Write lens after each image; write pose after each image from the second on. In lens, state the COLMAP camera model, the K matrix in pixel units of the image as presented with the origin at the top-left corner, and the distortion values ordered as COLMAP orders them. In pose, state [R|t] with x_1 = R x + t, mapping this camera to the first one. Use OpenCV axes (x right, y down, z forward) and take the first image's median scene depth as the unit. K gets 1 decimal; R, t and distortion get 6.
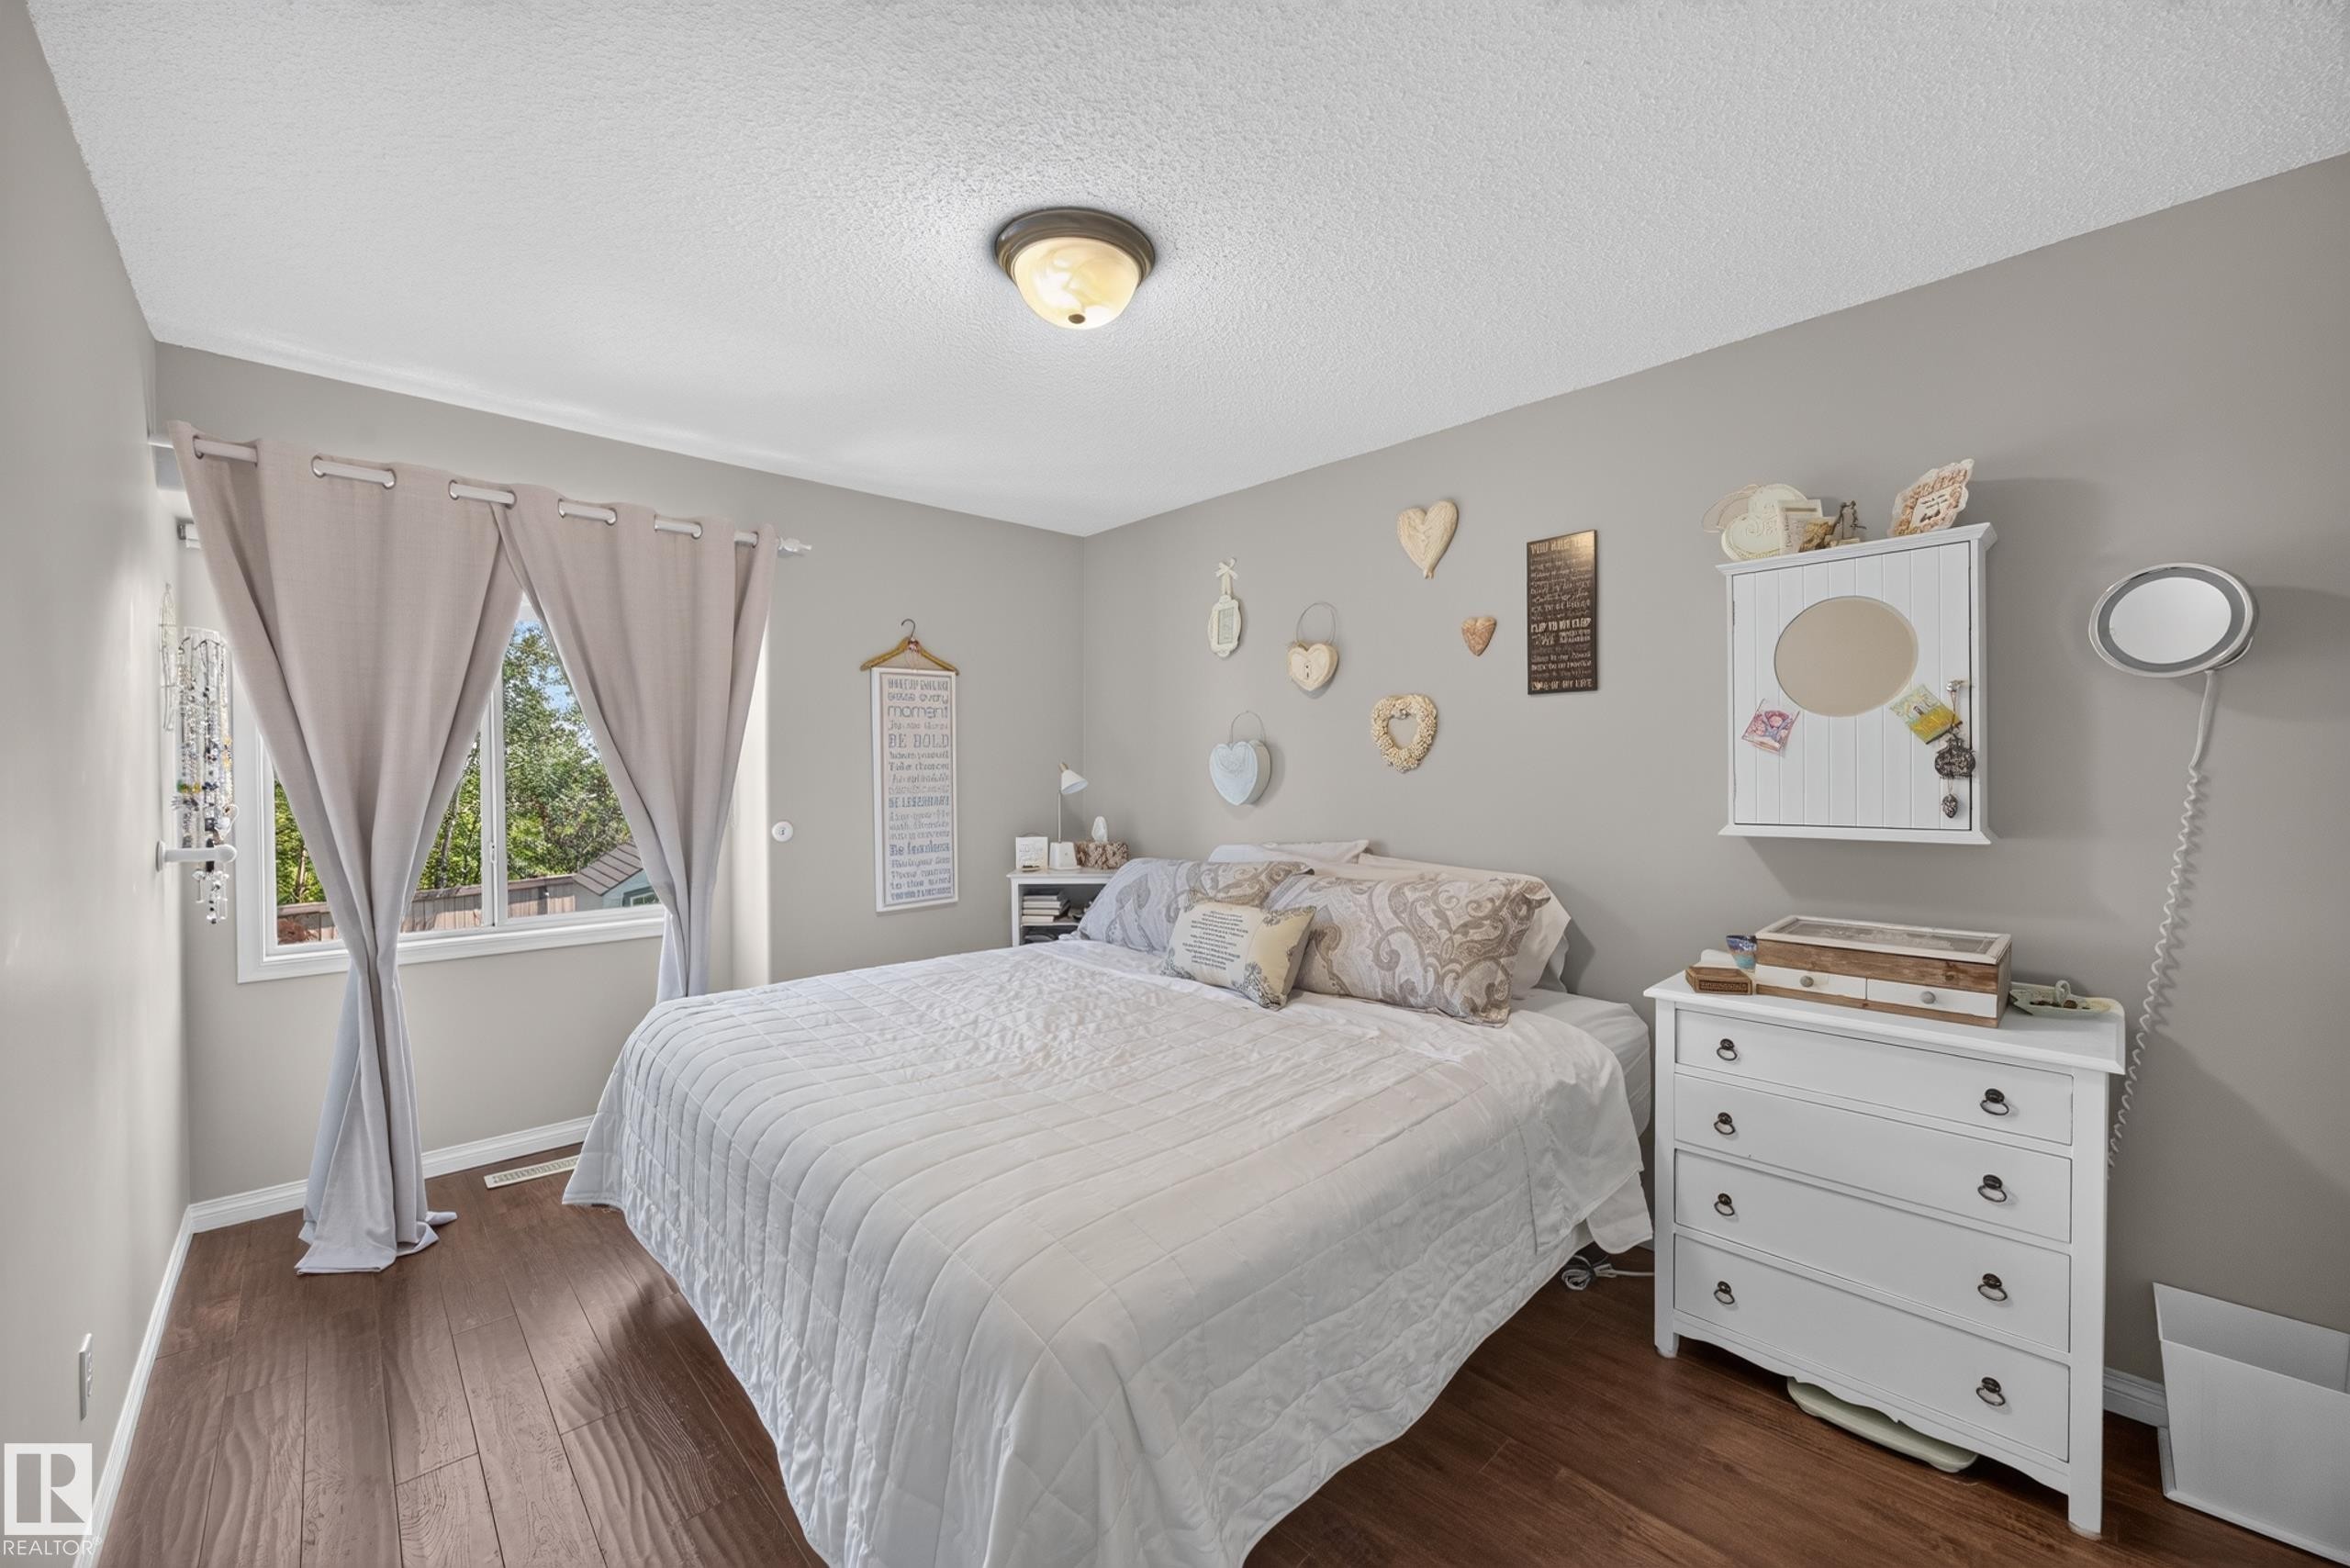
lens RADIAL K [[915.0, 0, 1177.4], [0, 915.0, 766.2], [0, 0, 1]] dist [-0.029259, 0.008402]
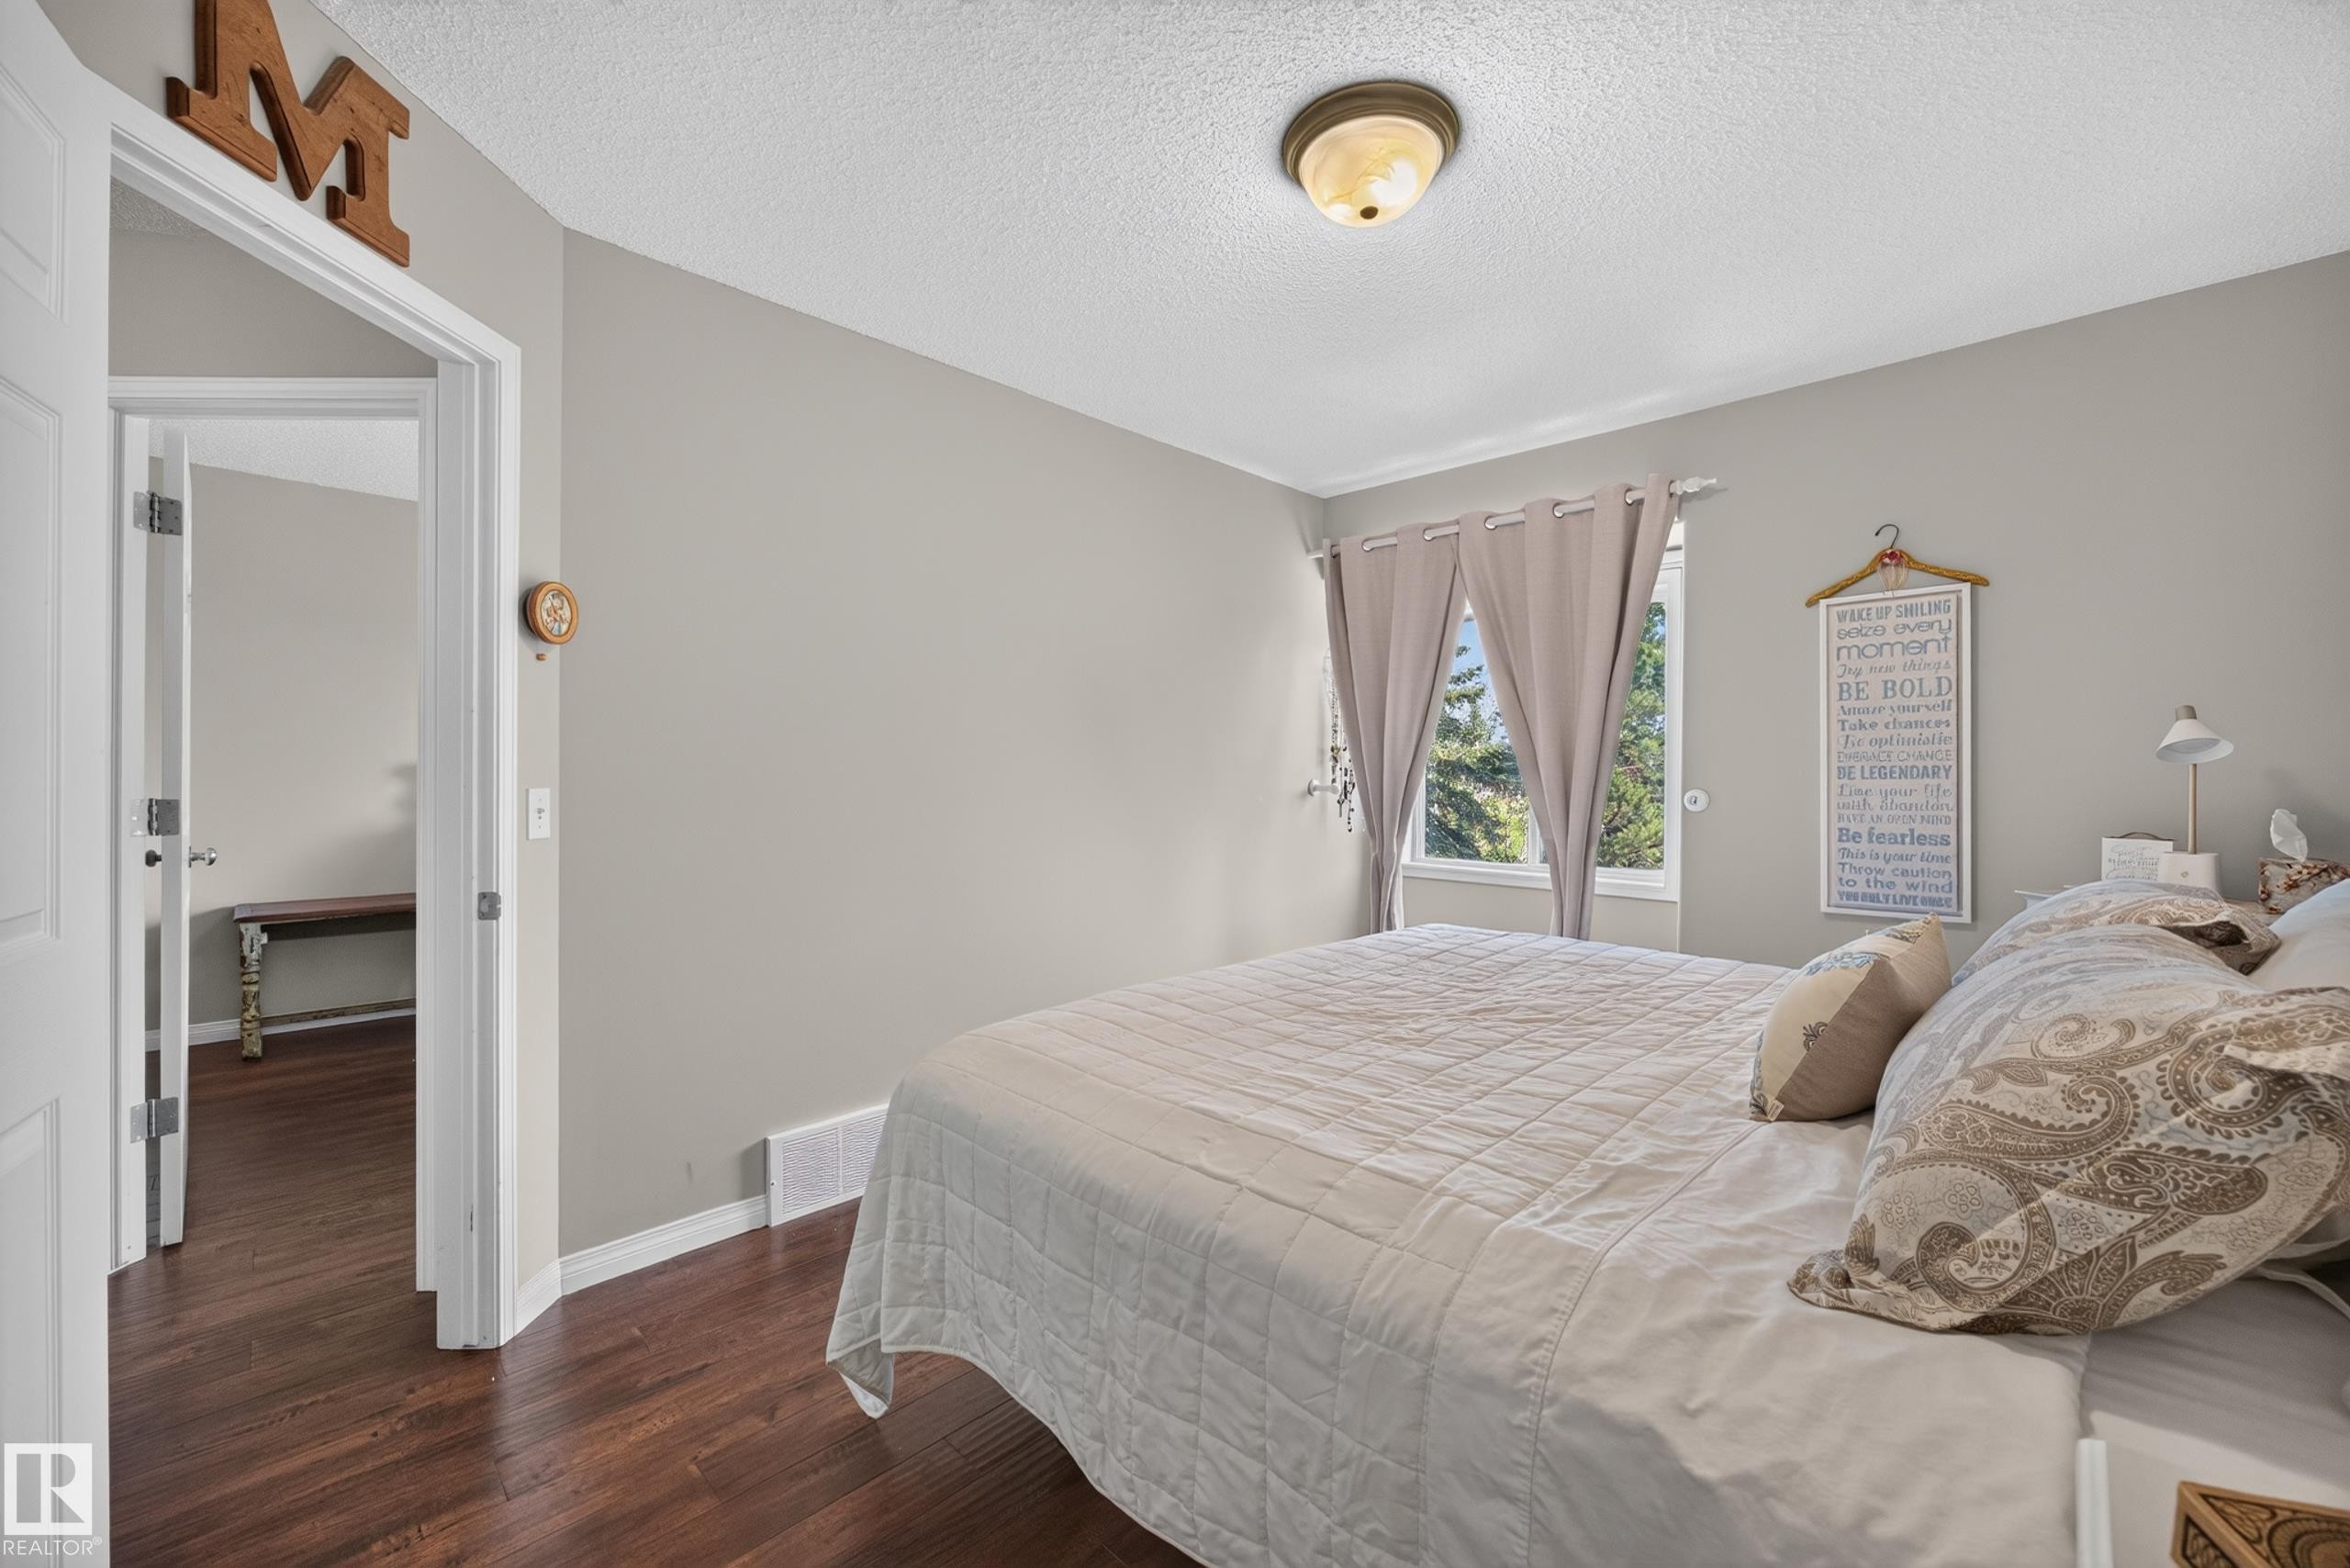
lens RADIAL K [[915.0, 0, 1177.4], [0, 915.0, 766.2], [0, 0, 1]] dist [-0.029259, 0.008402]
pose [[0.025494, 0.002245, -0.999672, 0.429848], [-0.002980, 0.999993, 0.002170, 0.034627], [0.999671, 0.002923, 0.025501, 0.422895]]
